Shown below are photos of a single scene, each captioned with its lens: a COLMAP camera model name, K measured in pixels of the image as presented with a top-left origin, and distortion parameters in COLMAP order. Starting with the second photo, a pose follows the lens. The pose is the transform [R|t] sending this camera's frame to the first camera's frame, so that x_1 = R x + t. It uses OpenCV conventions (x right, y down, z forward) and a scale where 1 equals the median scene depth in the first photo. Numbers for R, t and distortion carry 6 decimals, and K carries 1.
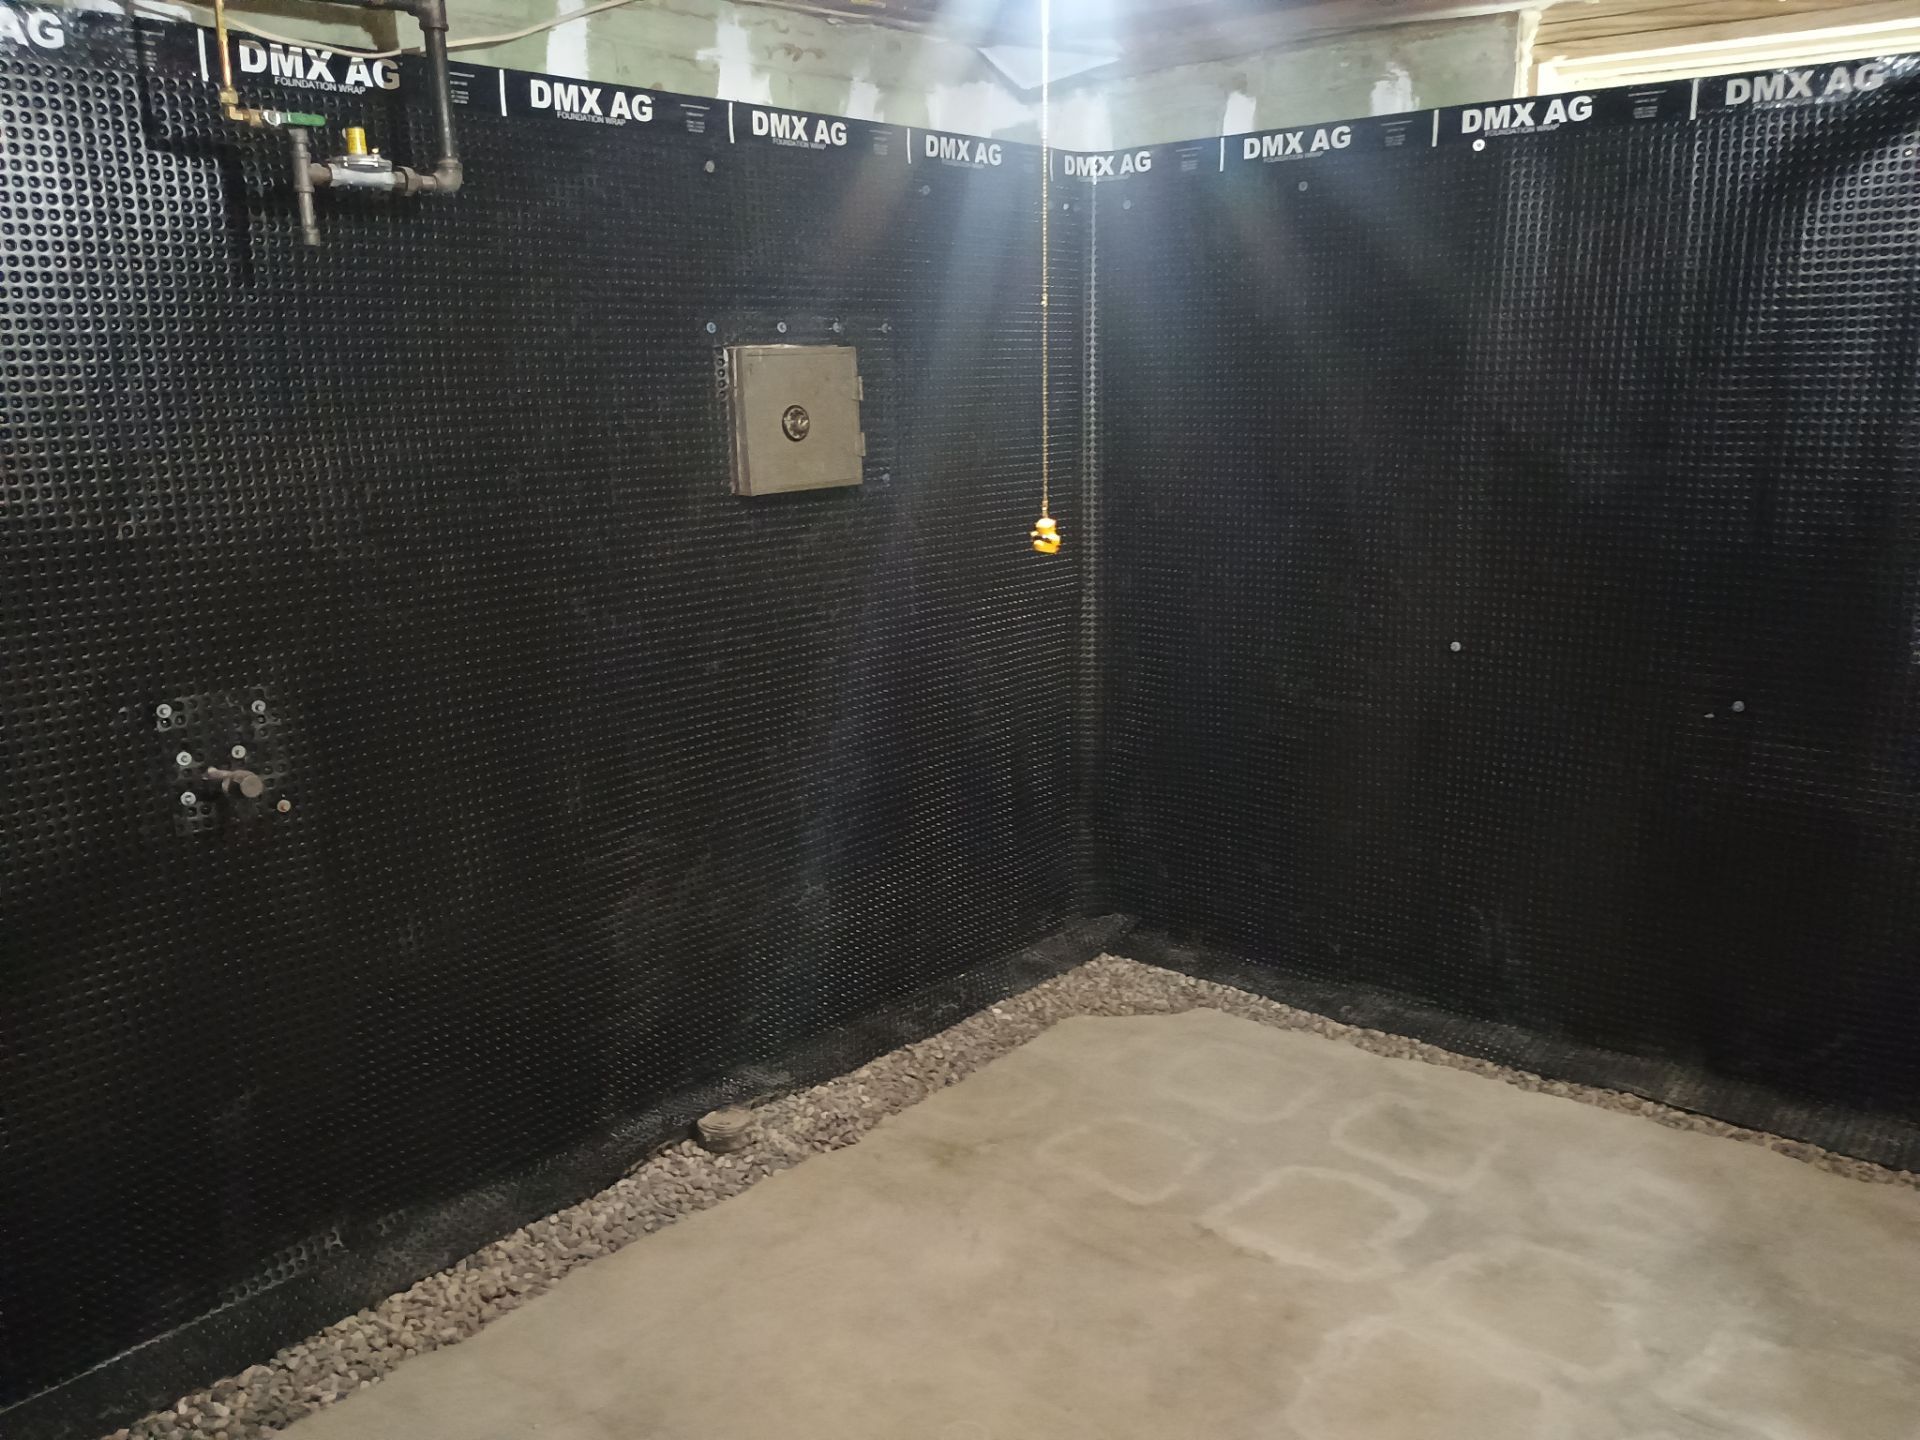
lens RADIAL K [[1650.1, 0, 925.1], [0, 1650.1, 742.8], [0, 0, 1]] dist [0.069293, -0.078127]
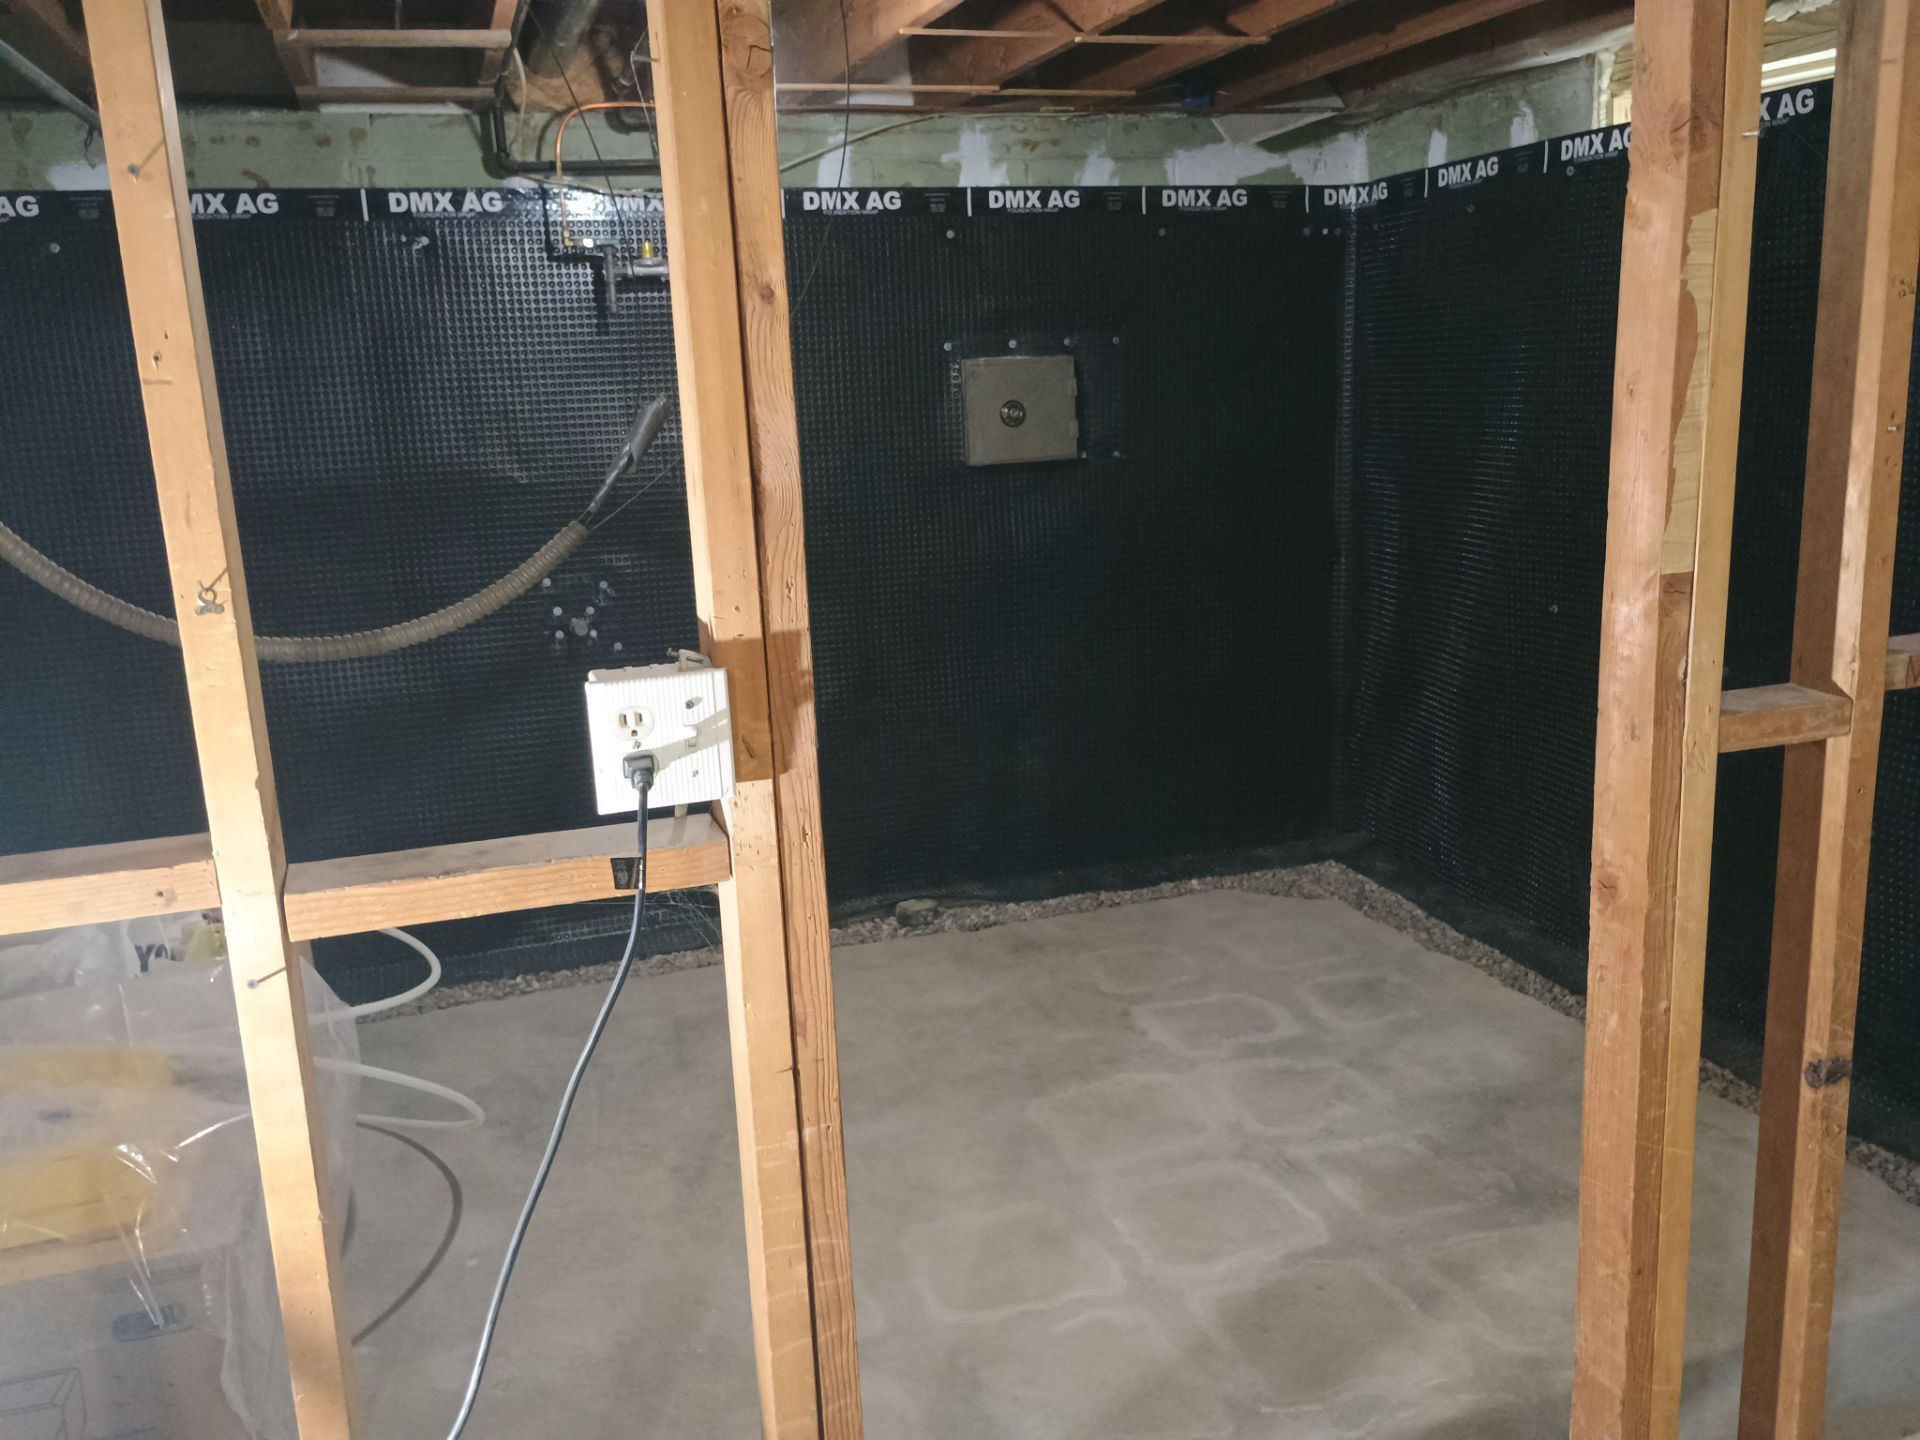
lens RADIAL K [[1650.1, 0, 962.8], [0, 1650.1, 727.4], [0, 0, 1]] dist [0.069293, -0.078127]
pose [[0.854402, 0.096562, -0.510562, 0.655399], [-0.094496, 0.995071, 0.030062, 0.030987], [0.510948, 0.022561, 0.859315, -0.210837]]
